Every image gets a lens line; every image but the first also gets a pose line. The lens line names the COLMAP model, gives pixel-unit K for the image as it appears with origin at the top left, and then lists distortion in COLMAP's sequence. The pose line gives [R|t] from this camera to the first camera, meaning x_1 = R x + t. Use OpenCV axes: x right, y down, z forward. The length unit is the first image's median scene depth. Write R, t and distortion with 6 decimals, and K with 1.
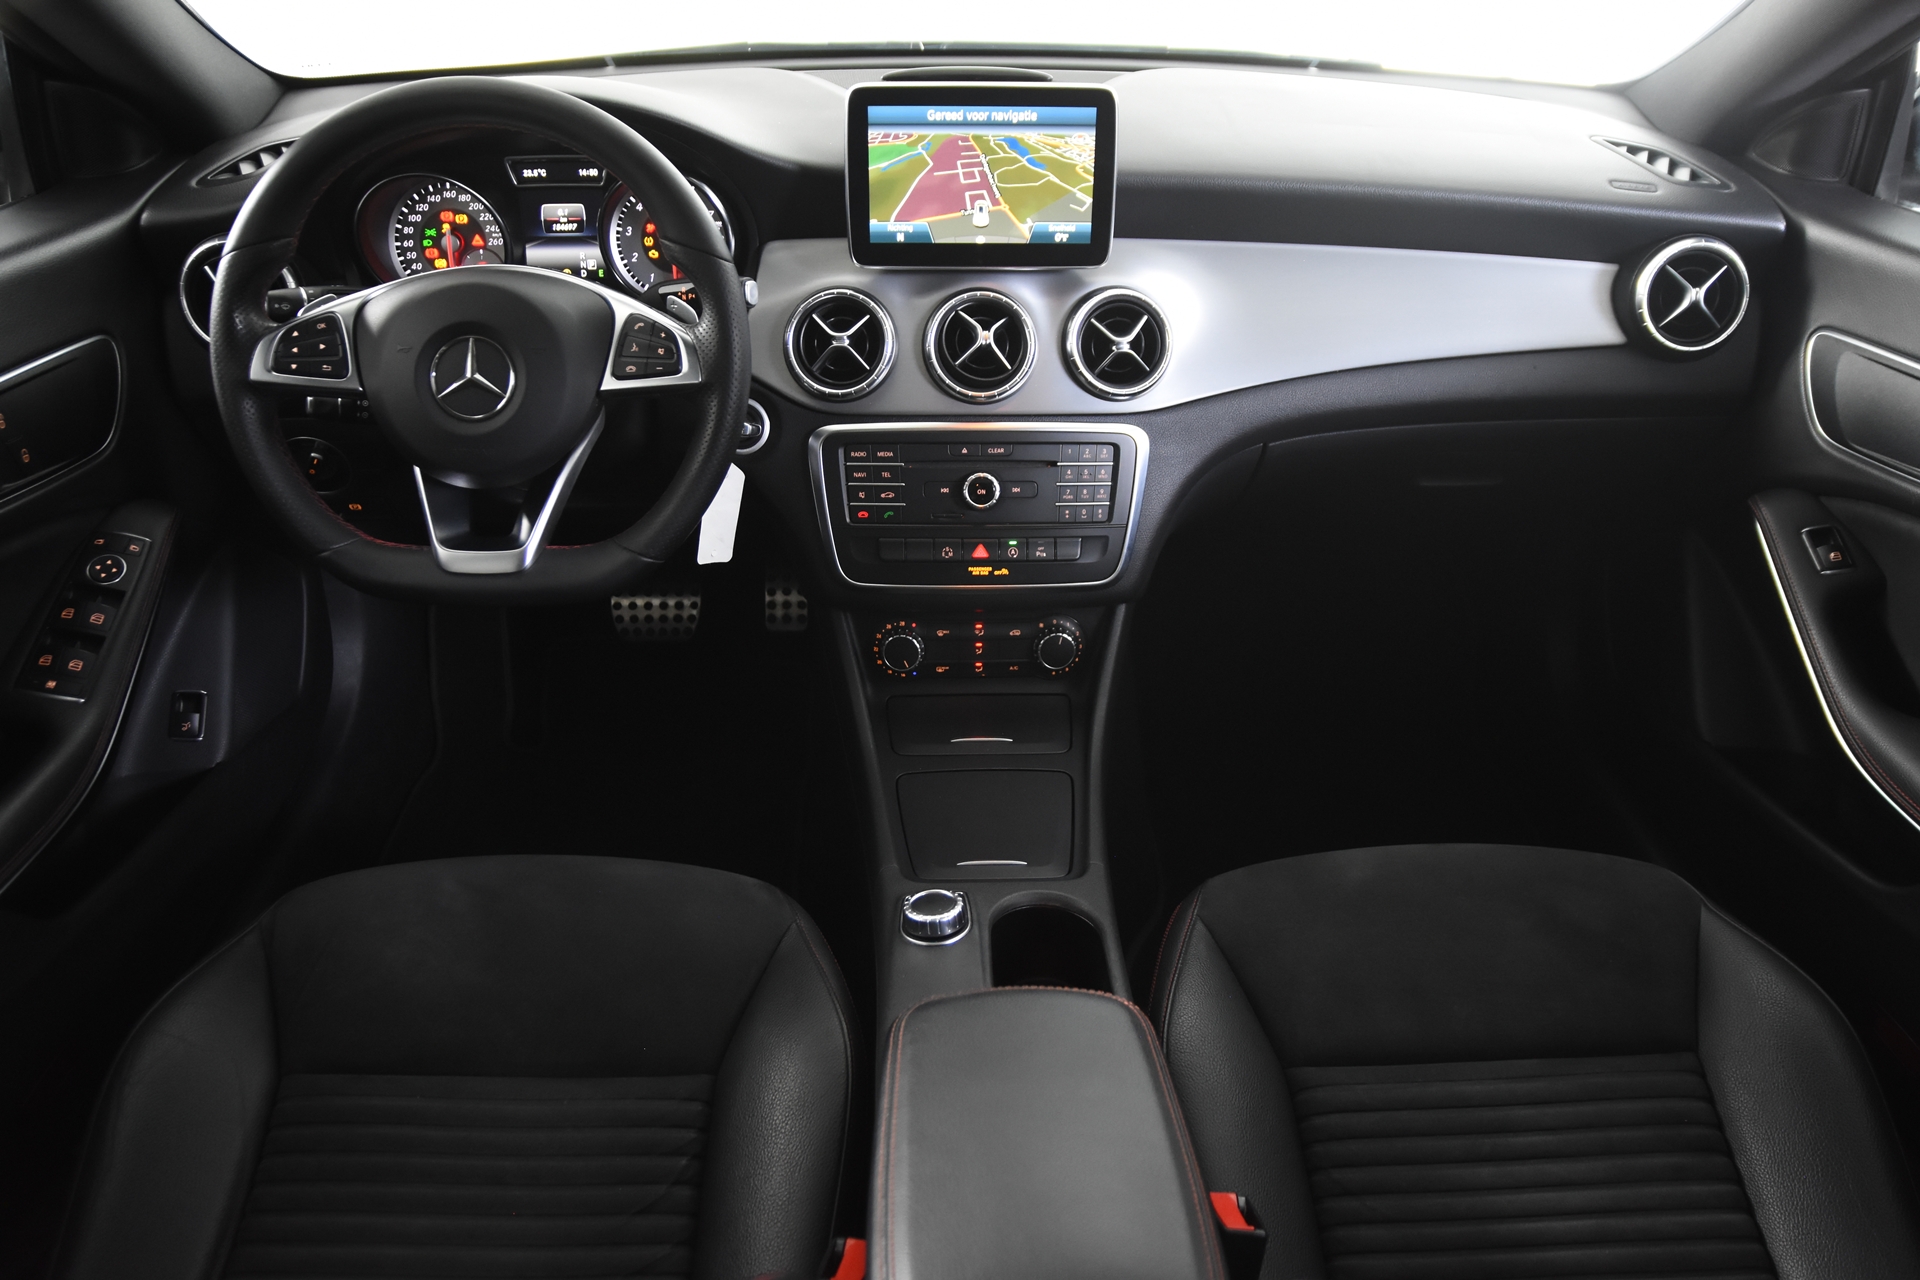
lens RADIAL K [[1411.0, 0, 961.9], [0, 1411.0, 648.4], [0, 0, 1]] dist [-0.133198, 0.101400]
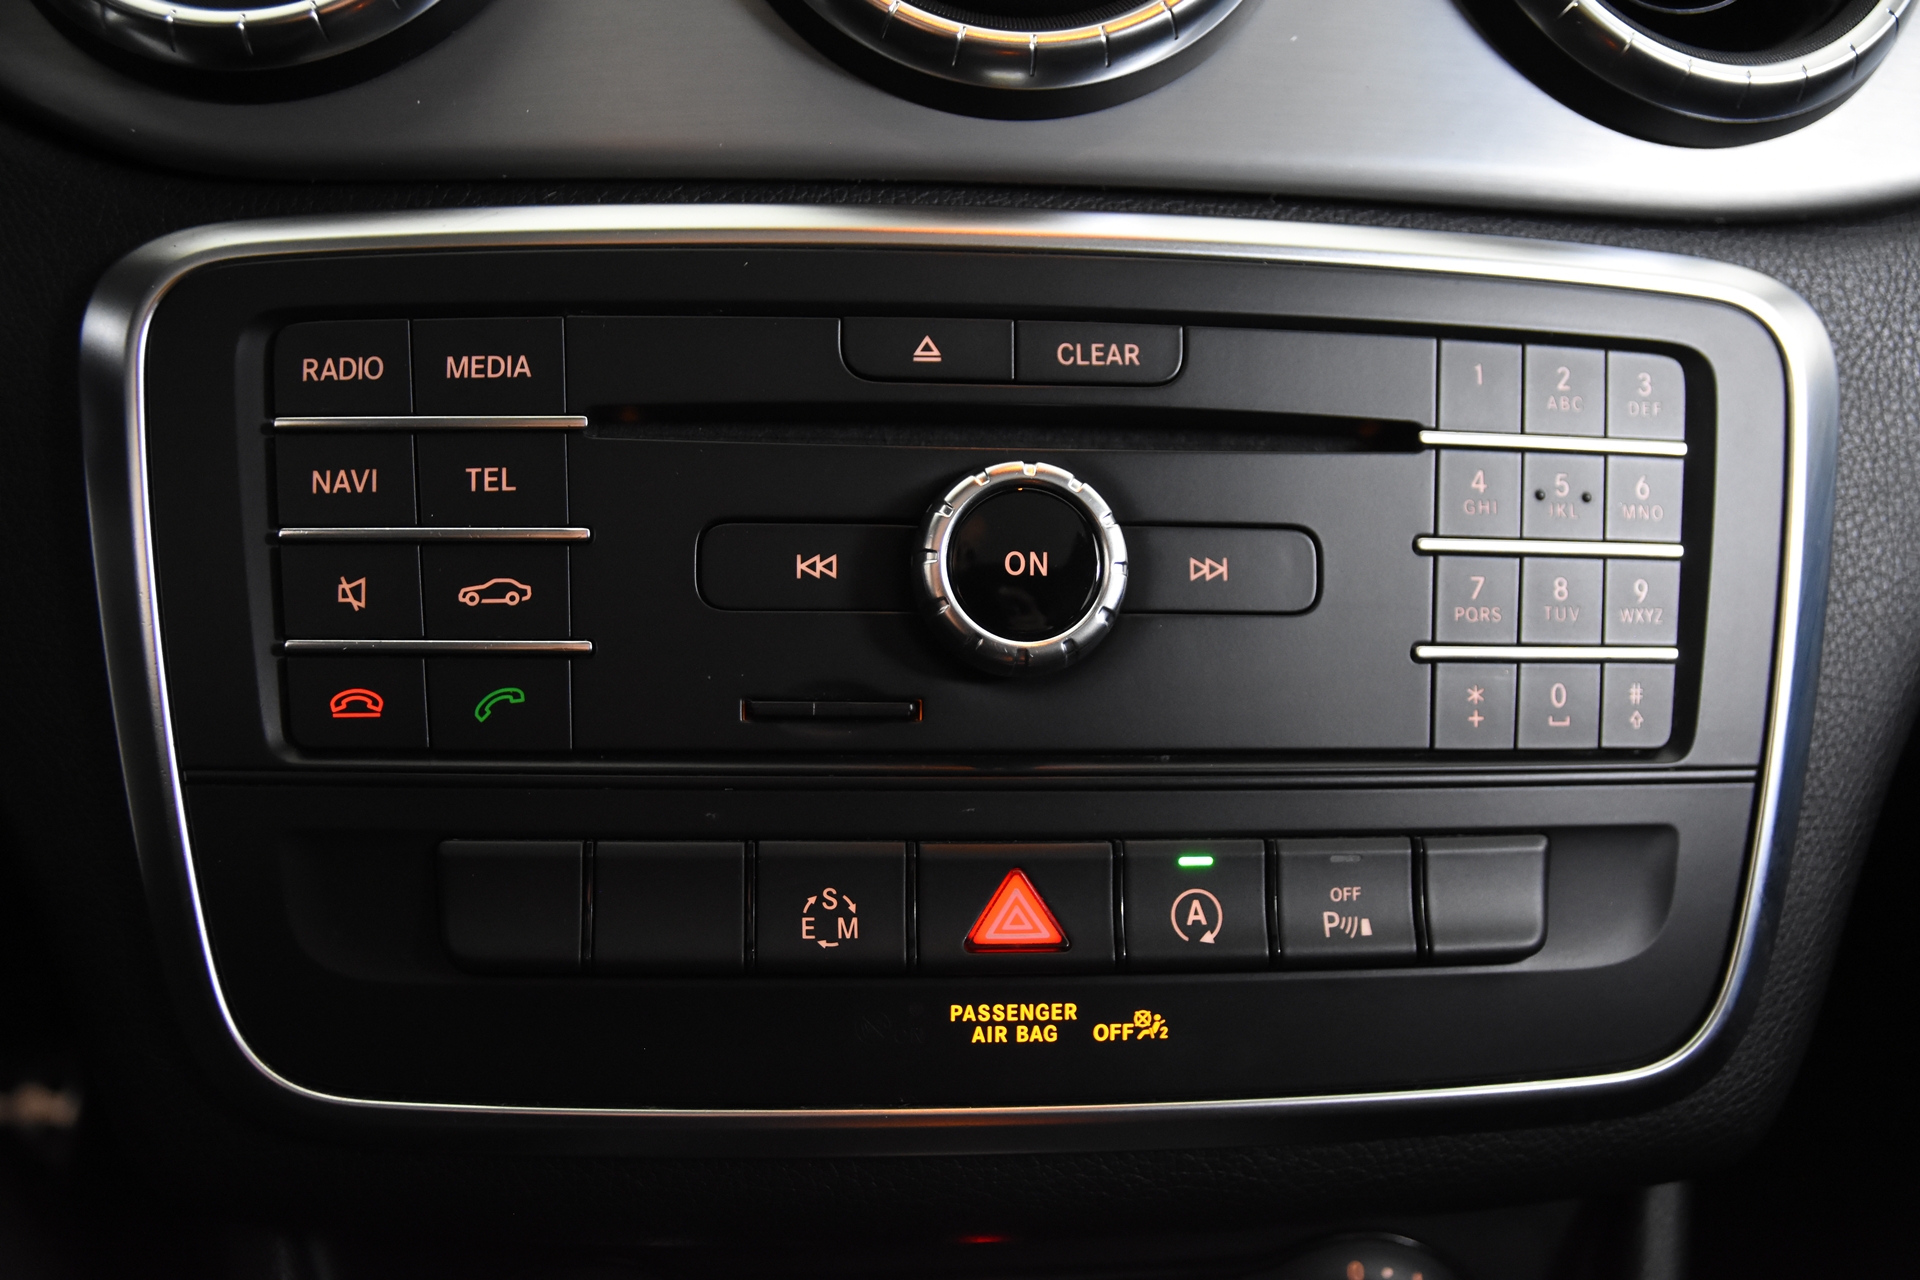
lens RADIAL K [[2063.8, 0, 910.1], [0, 2063.8, 617.8], [0, 0, 1]] dist [-0.077155, 0.000000]
pose [[0.998106, 0.003364, 0.061432, -0.016427], [0.012363, 0.967171, -0.253825, -0.039219], [-0.060269, 0.254104, 0.965297, 0.747423]]
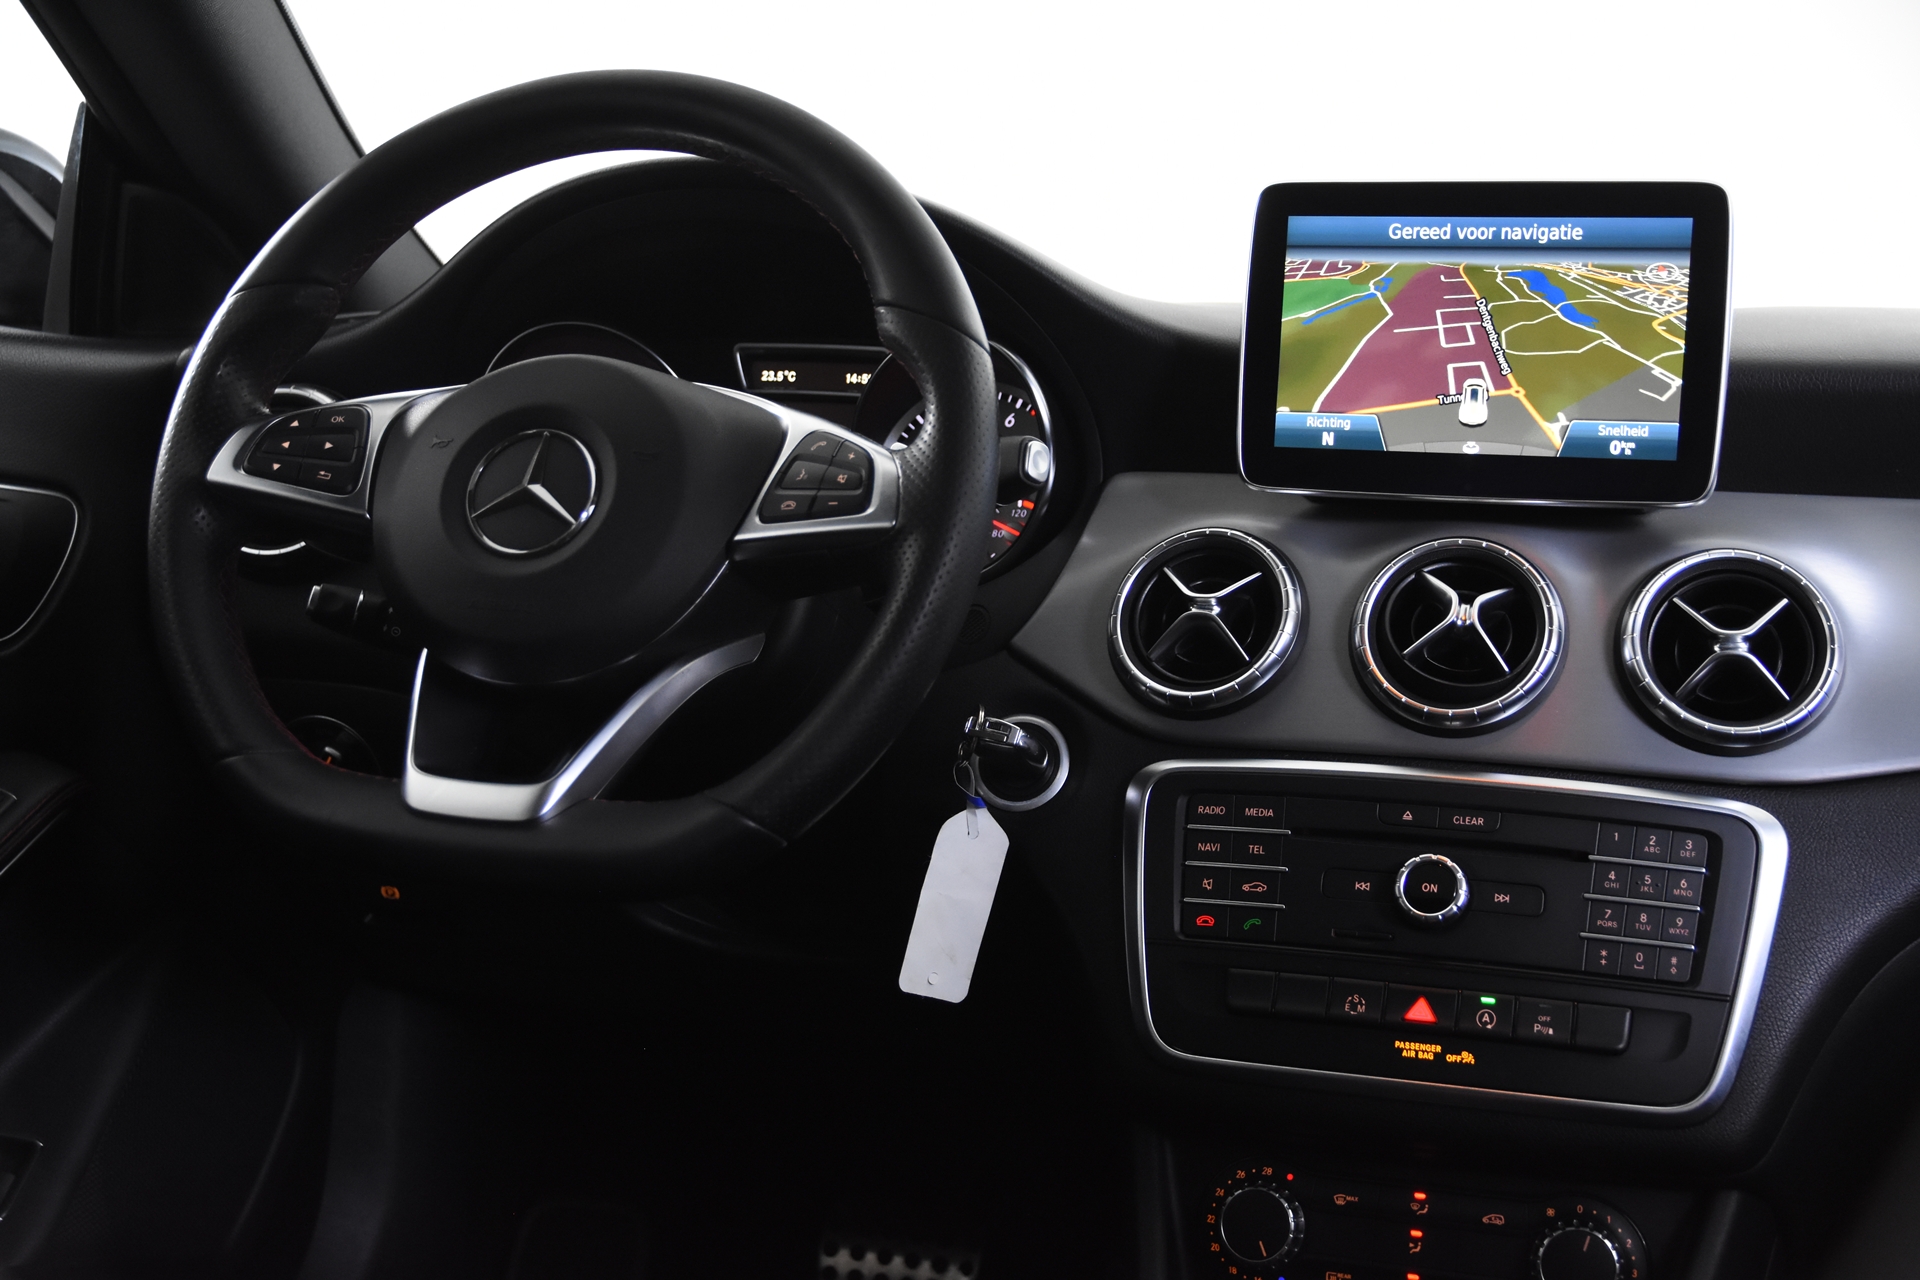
lens RADIAL K [[2428.3, 0, 967.3], [0, 2428.3, 677.1], [0, 0, 1]] dist [0.029813, 0.000000]
pose [[0.943680, 0.051543, -0.326819, 0.140317], [-0.196941, 0.881244, -0.429679, 0.236232], [0.265860, 0.469844, 0.841763, 0.164001]]
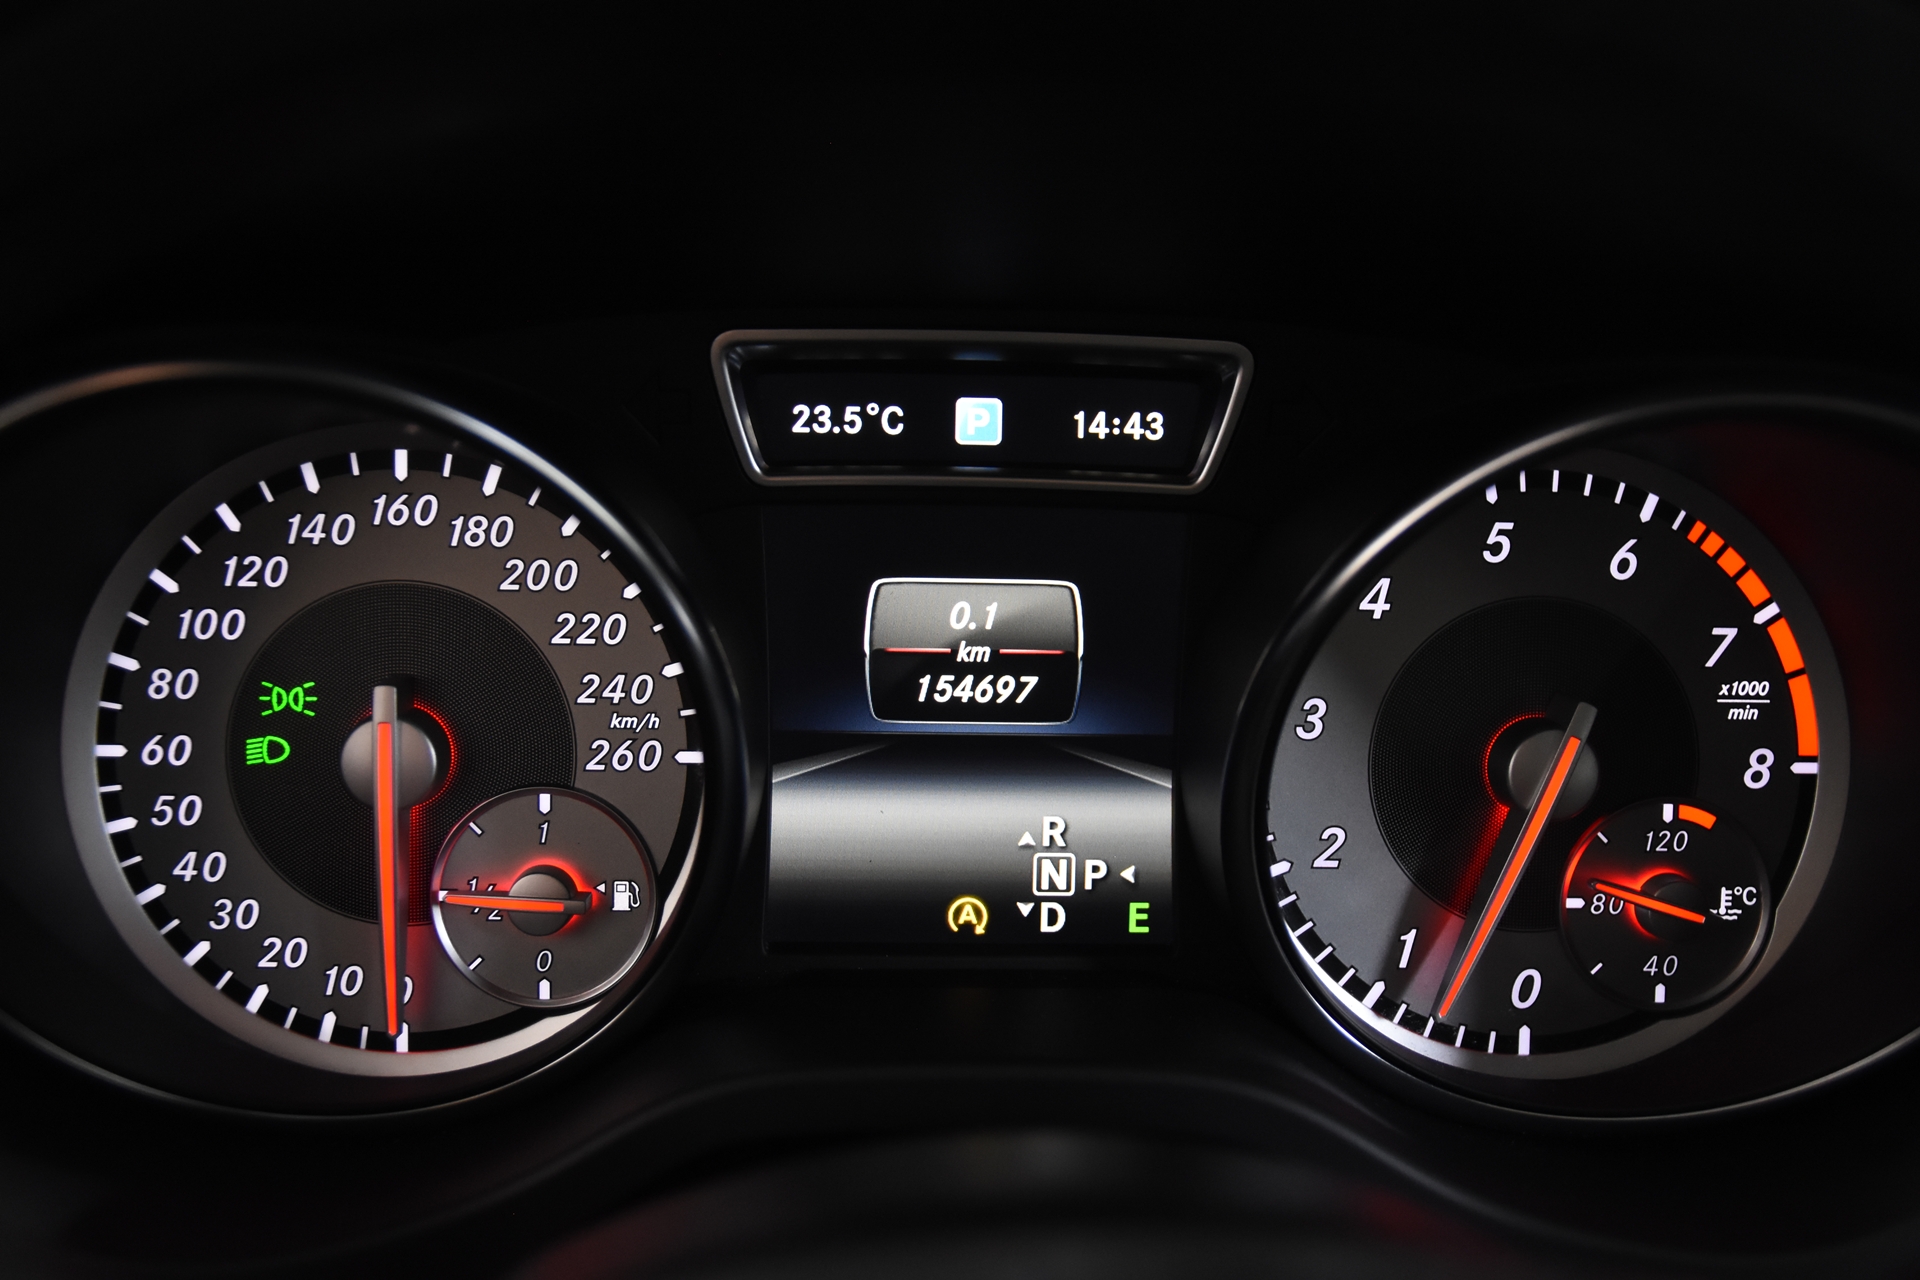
lens RADIAL K [[2063.8, 0, 953.7], [0, 2063.8, 650.1], [0, 0, 1]] dist [-0.077155, 0.000000]
pose [[0.999885, 0.010996, 0.010455, -0.304635], [-0.007757, 0.962662, -0.270595, -0.238785], [-0.013040, 0.270483, 0.962637, 0.740401]]
